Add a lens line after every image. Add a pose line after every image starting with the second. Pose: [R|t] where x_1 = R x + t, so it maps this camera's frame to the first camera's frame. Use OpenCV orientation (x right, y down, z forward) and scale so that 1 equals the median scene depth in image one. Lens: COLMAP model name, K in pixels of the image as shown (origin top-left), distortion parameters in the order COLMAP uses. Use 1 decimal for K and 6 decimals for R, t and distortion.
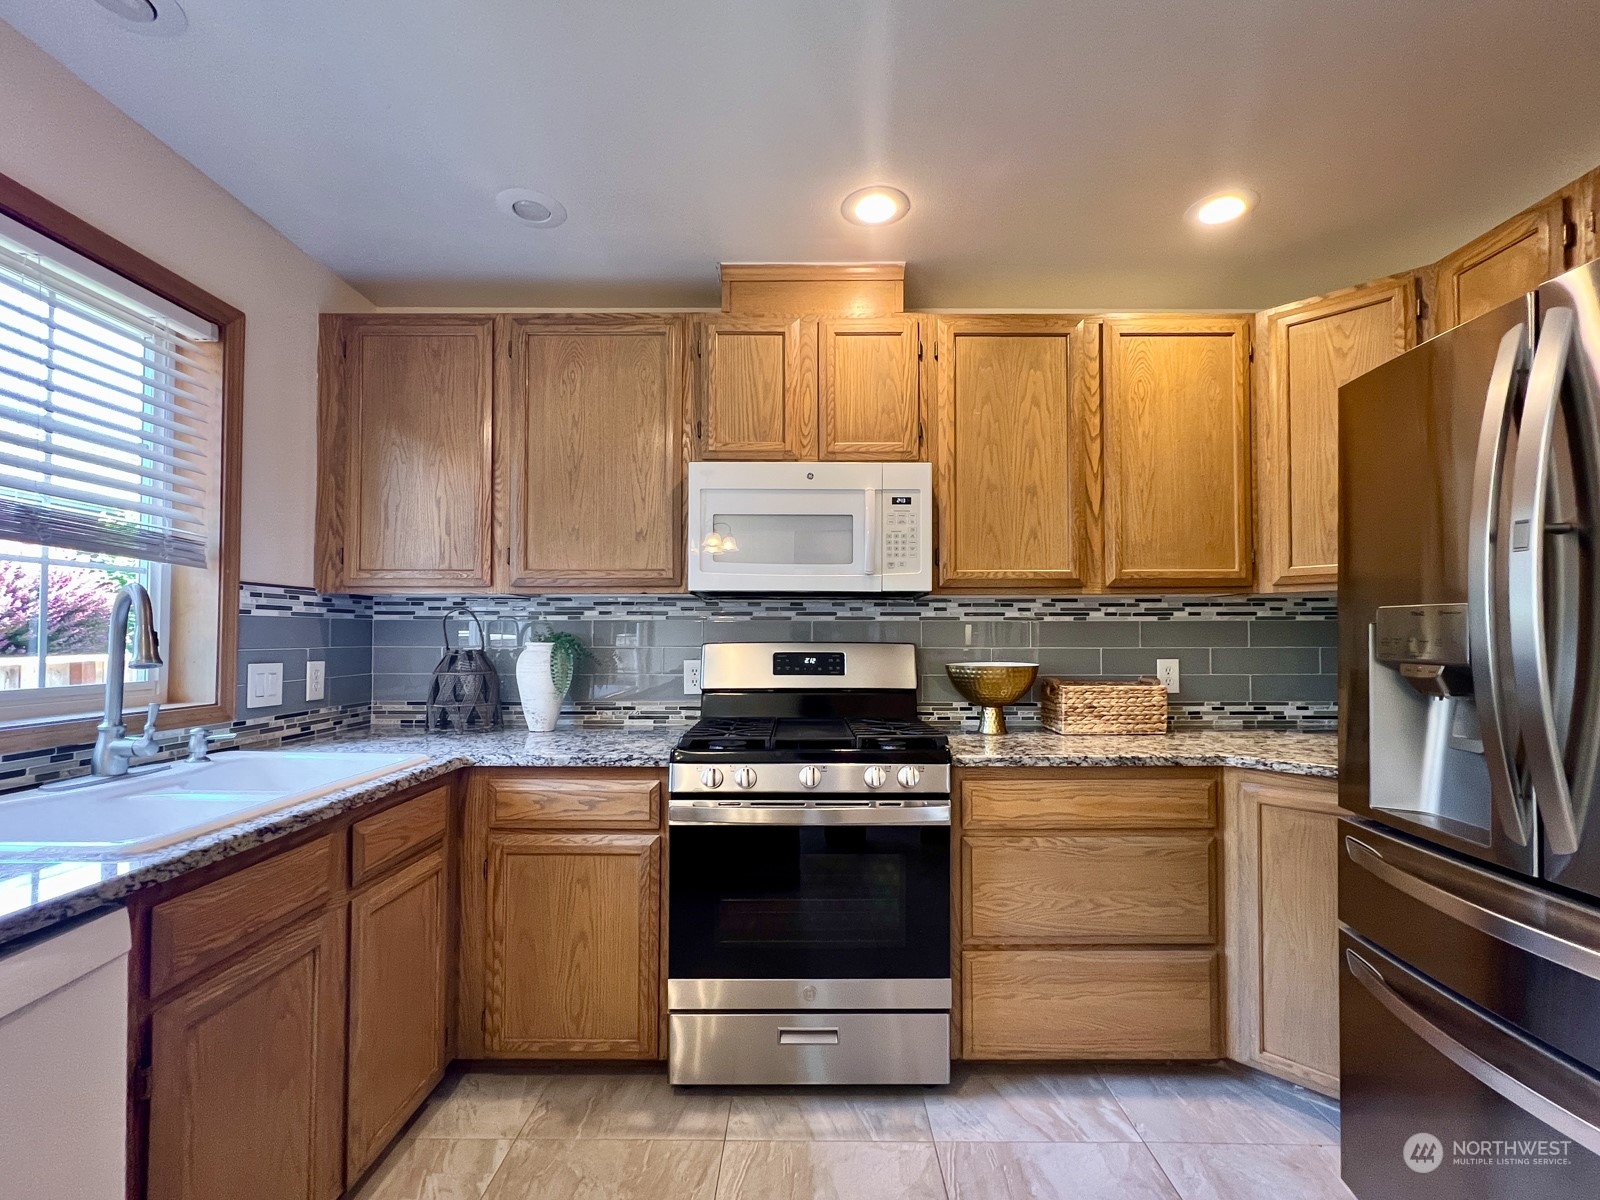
lens RADIAL K [[702.8, 0, 801.9], [0, 702.8, 621.8], [0, 0, 1]] dist [-0.002236, -0.000269]
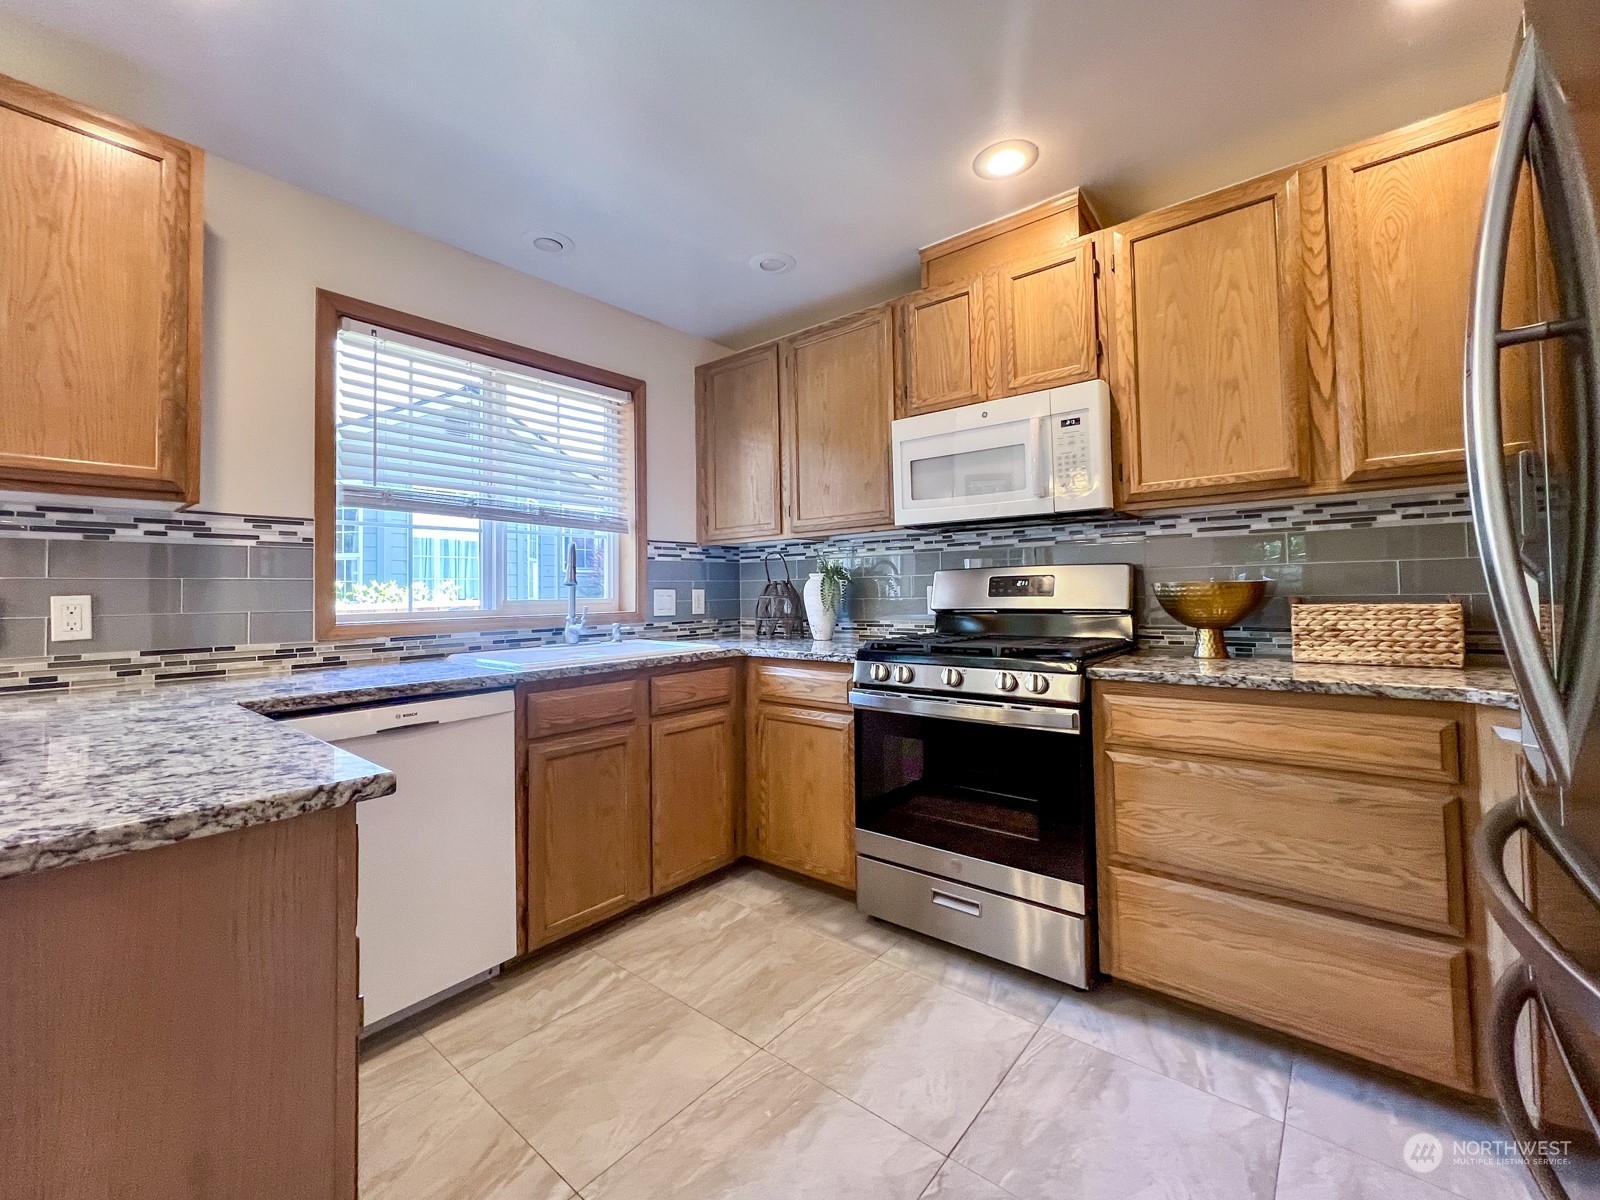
lens RADIAL K [[666.1, 0, 801.4], [0, 666.1, 568.7], [0, 0, 1]] dist [0.000089, 0.000022]
pose [[0.772707, -0.035750, -0.633756, 0.435039], [0.031160, 0.999345, -0.018381, 0.045231], [0.633998, -0.005544, 0.773315, -0.002014]]
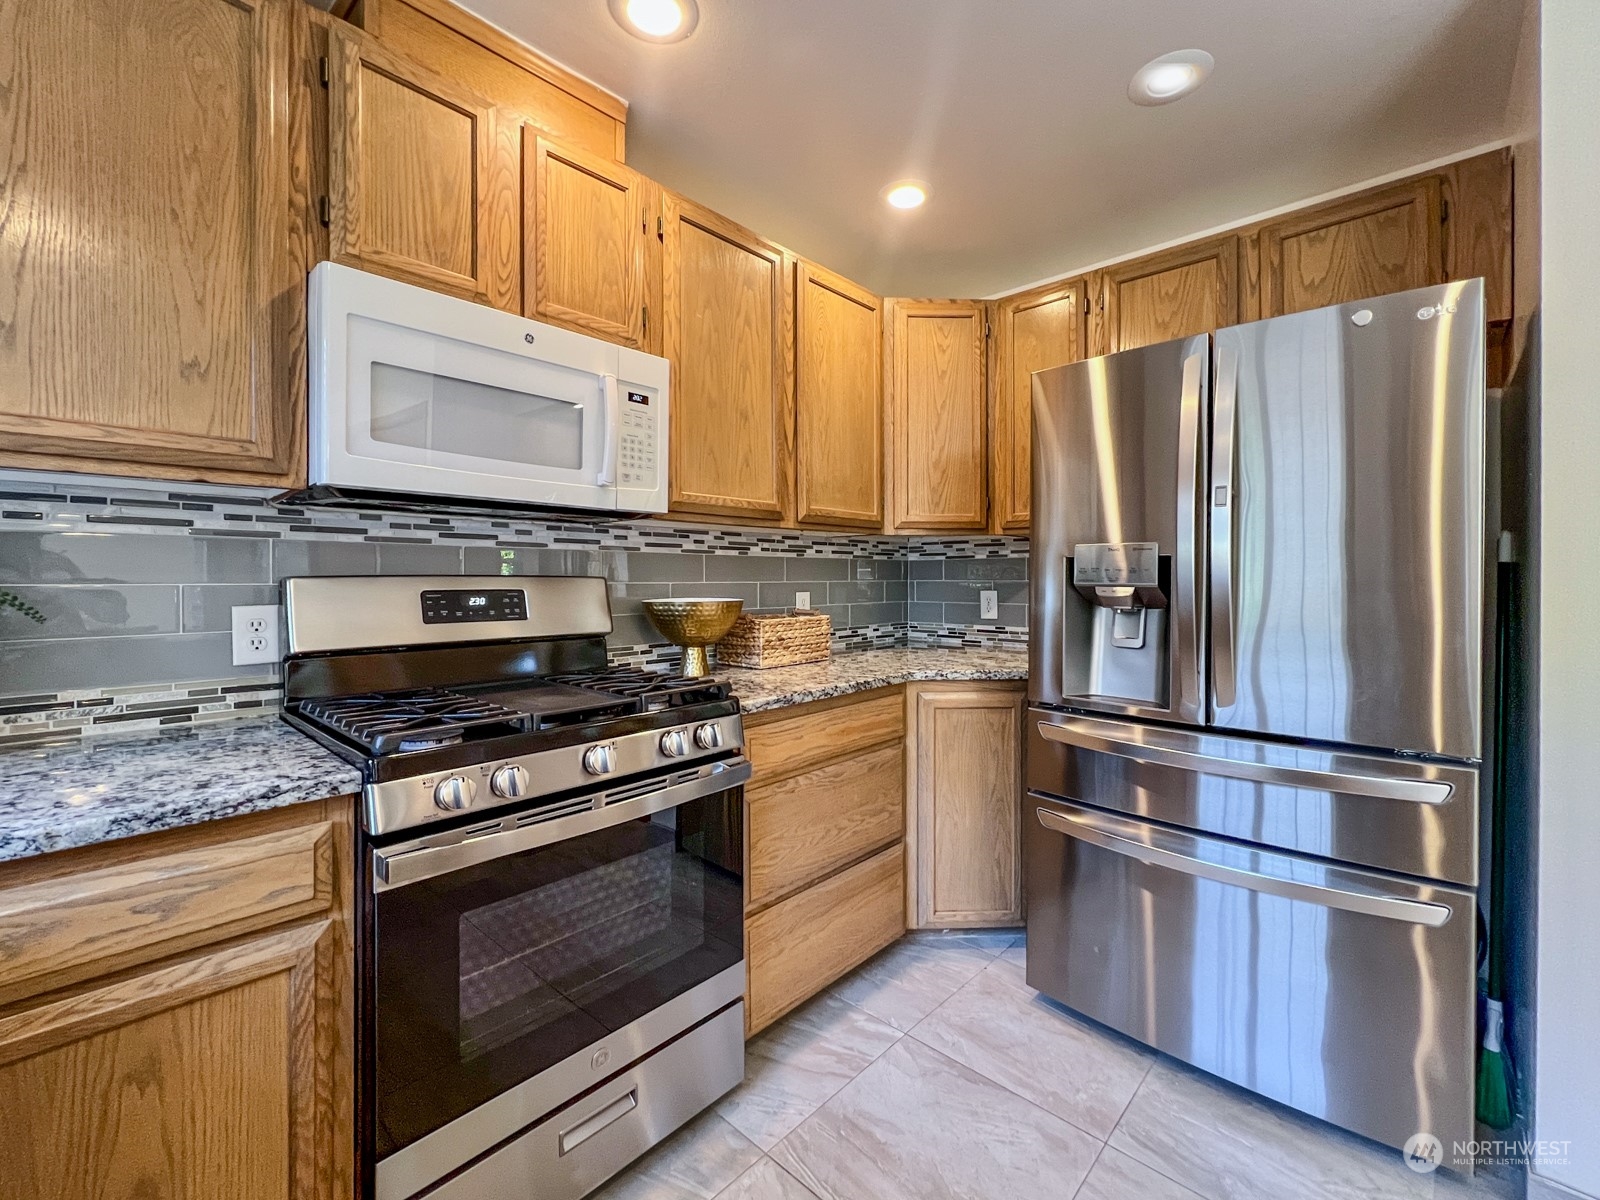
lens RADIAL K [[680.3, 0, 798.8], [0, 680.3, 580.6], [0, 0, 1]] dist [-0.002137, -0.000463]
pose [[0.679087, -0.002879, 0.734052, -0.298399], [-0.012843, 0.999793, 0.015802, 0.021123], [-0.733945, -0.020158, 0.678909, 0.322473]]
